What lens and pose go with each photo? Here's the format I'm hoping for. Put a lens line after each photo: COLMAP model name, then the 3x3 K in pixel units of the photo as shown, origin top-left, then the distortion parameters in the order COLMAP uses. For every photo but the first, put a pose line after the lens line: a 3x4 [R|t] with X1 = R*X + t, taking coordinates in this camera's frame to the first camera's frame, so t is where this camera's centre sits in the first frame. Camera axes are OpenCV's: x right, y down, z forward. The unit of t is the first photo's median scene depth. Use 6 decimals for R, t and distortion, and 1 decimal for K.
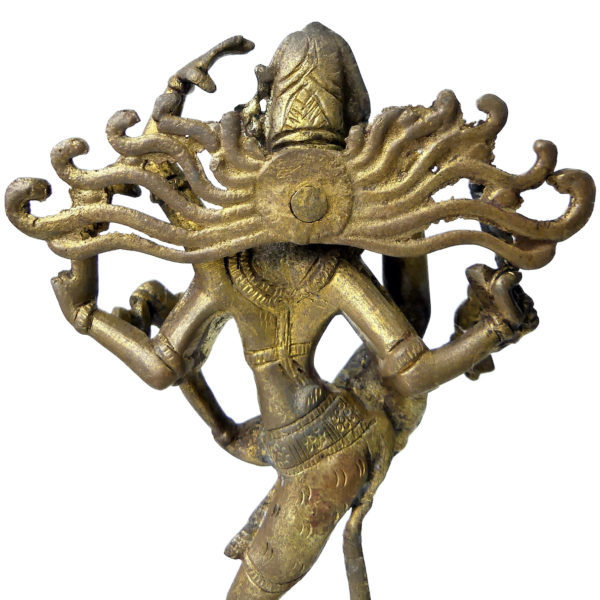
lens RADIAL K [[728.1, 0, 288.1], [0, 728.1, 221.6], [0, 0, 1]] dist [-0.032159, 0.000000]
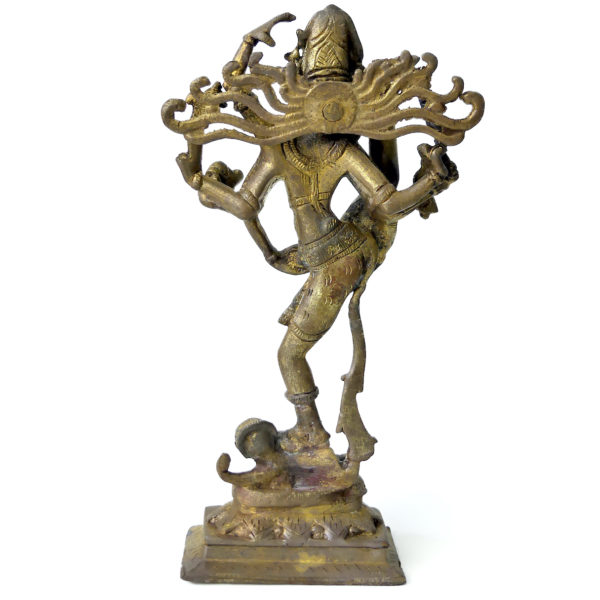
lens RADIAL K [[1165.7, 0, 301.8], [0, 1165.7, 300.2], [0, 0, 1]] dist [-0.117510, 0.000000]
pose [[0.994797, -0.029039, 0.097653, -0.323962], [0.013982, 0.988361, 0.151480, 0.001361], [-0.100915, -0.149326, 0.983625, -1.809672]]
